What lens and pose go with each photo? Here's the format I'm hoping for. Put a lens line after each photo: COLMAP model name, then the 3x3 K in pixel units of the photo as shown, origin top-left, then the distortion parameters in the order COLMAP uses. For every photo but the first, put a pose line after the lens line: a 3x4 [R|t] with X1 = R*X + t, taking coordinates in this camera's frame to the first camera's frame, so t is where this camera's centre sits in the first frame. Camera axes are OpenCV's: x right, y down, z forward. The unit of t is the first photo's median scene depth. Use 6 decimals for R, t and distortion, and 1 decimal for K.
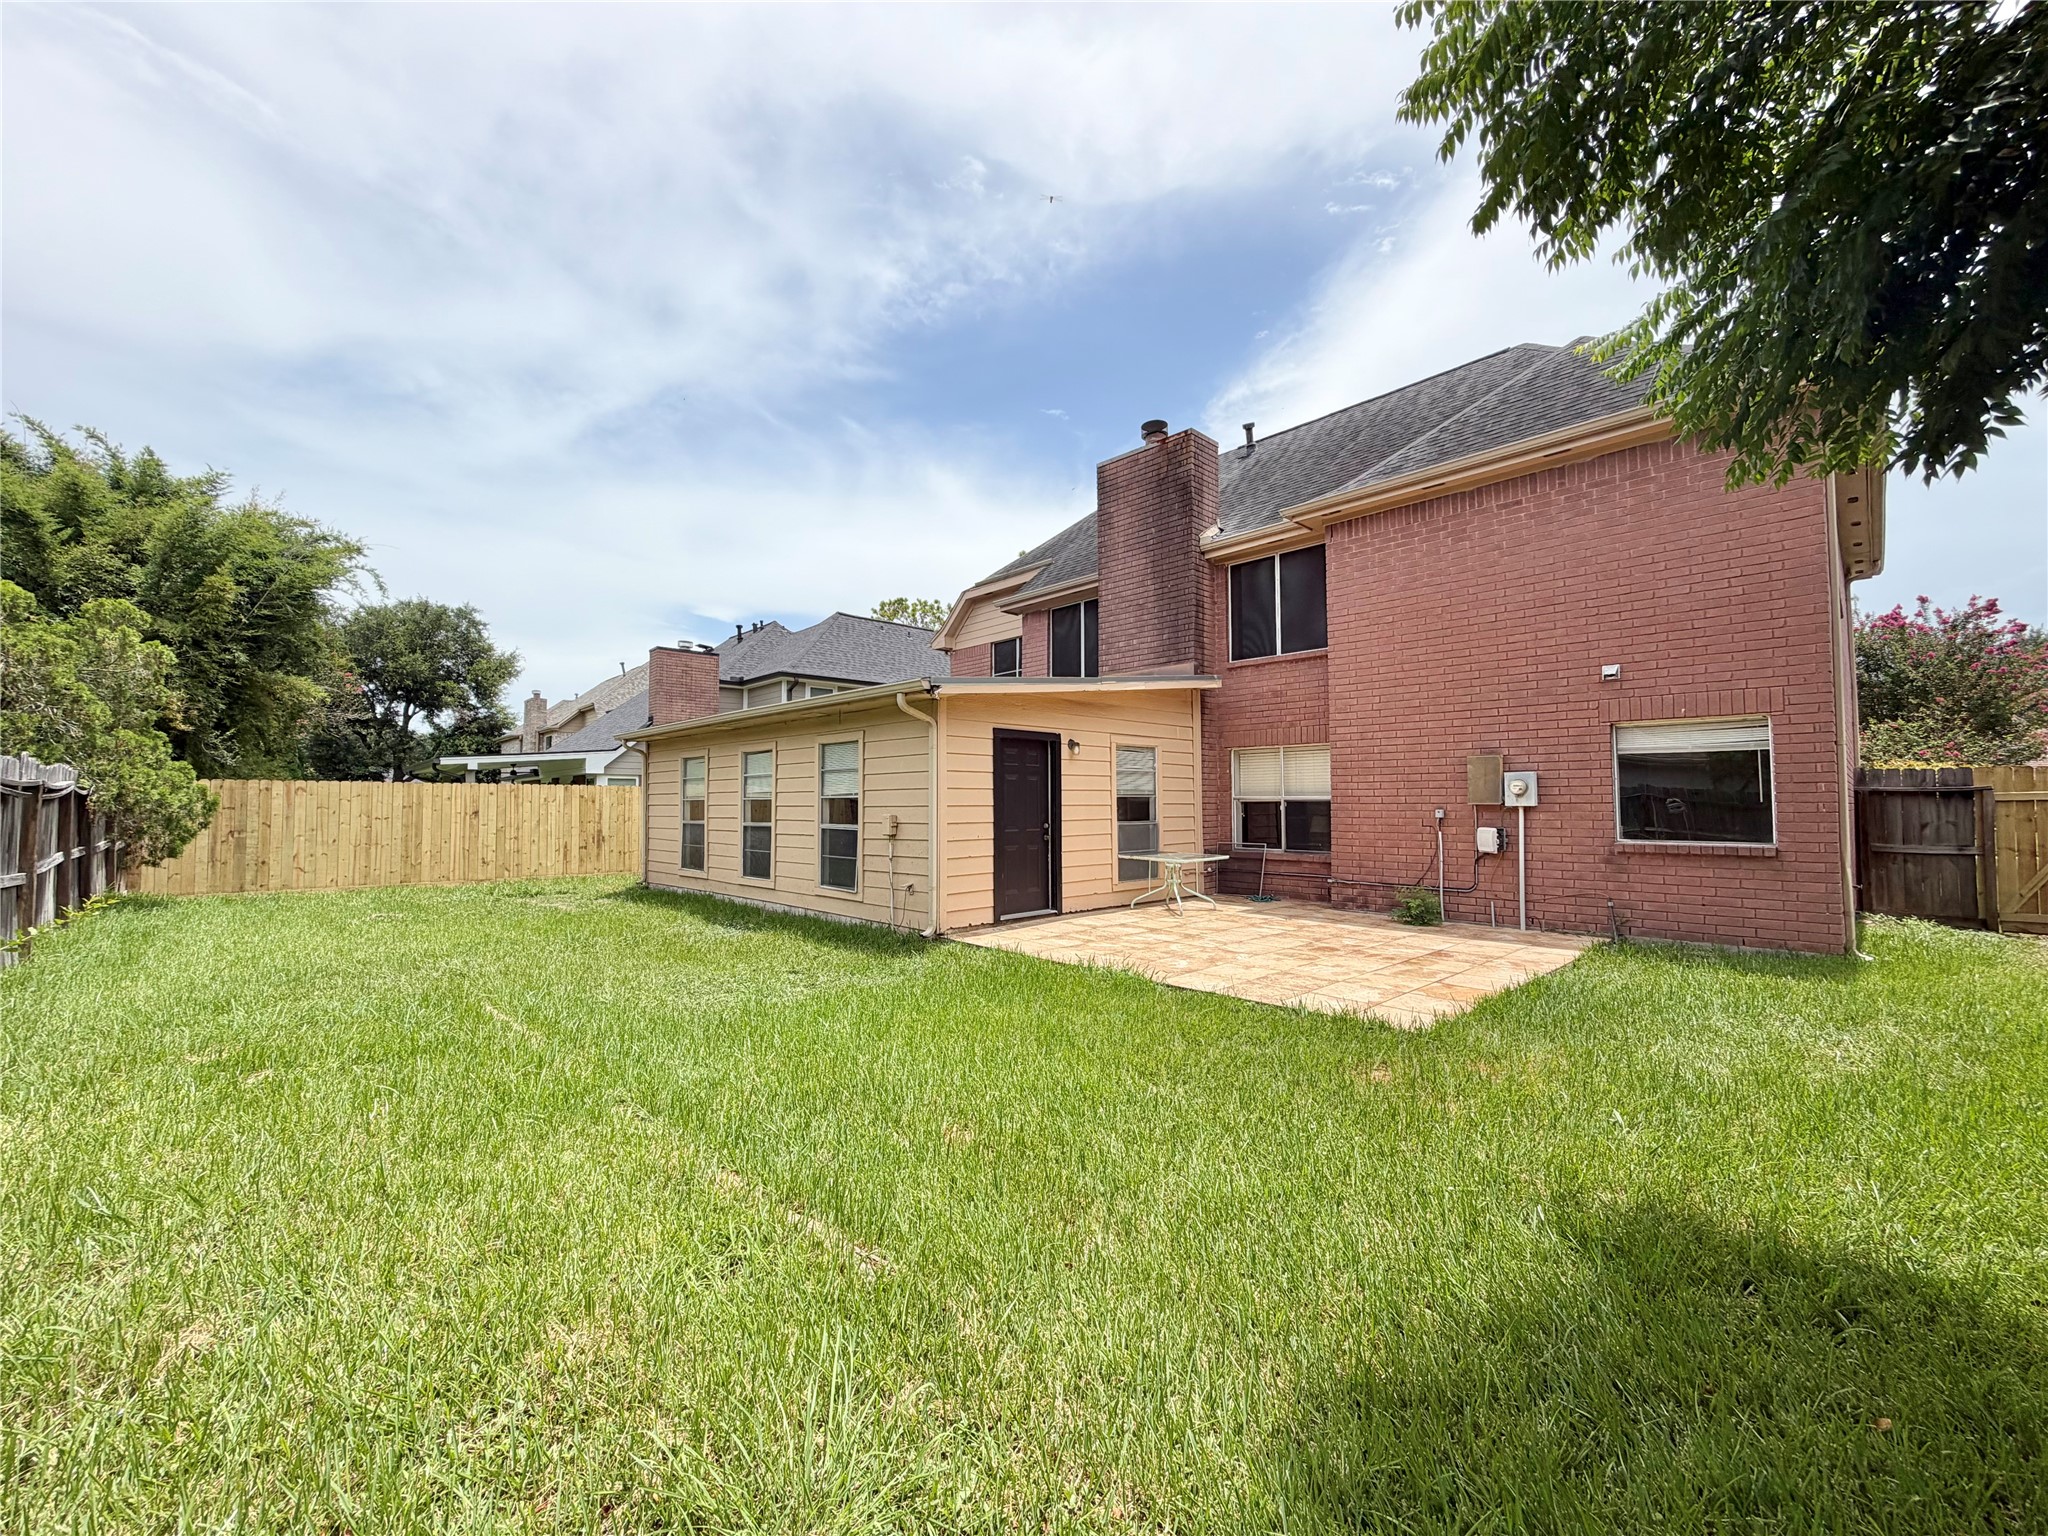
lens RADIAL K [[813.0, 0, 1014.3], [0, 813.0, 767.5], [0, 0, 1]] dist [0.000463, -0.000059]
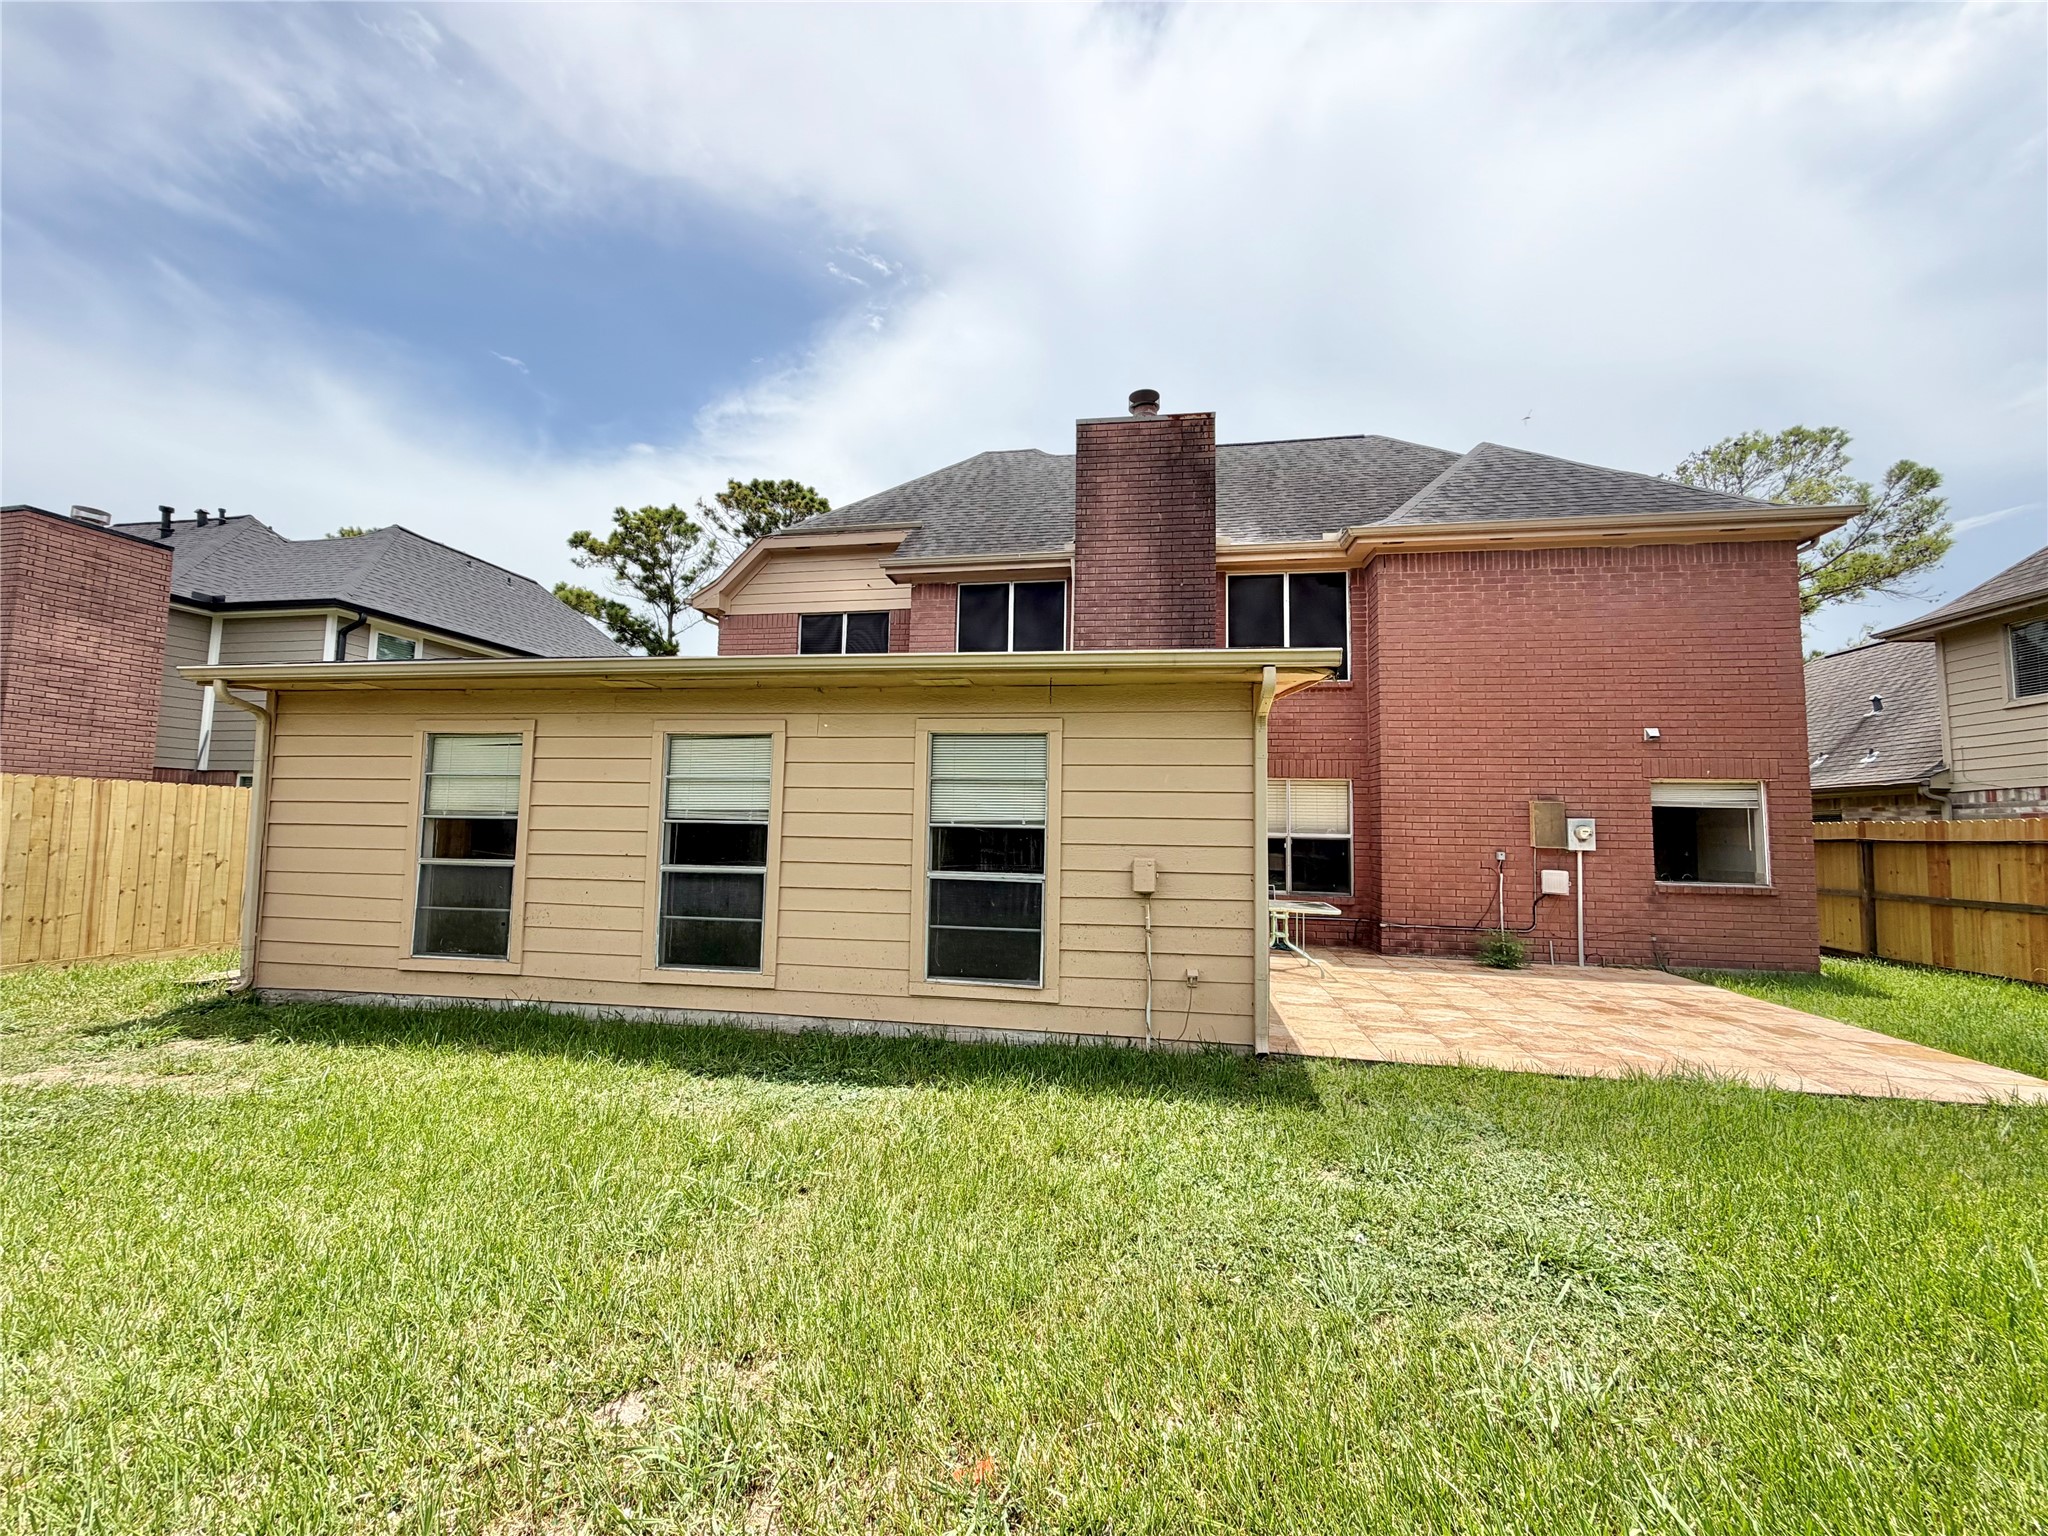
lens RADIAL K [[813.0, 0, 1014.3], [0, 813.0, 767.5], [0, 0, 1]] dist [0.000463, -0.000059]
pose [[0.802316, 0.065129, 0.593335, -0.550751], [-0.048646, 0.997857, -0.043752, 0.019089], [-0.594913, 0.006240, 0.803766, 0.513923]]
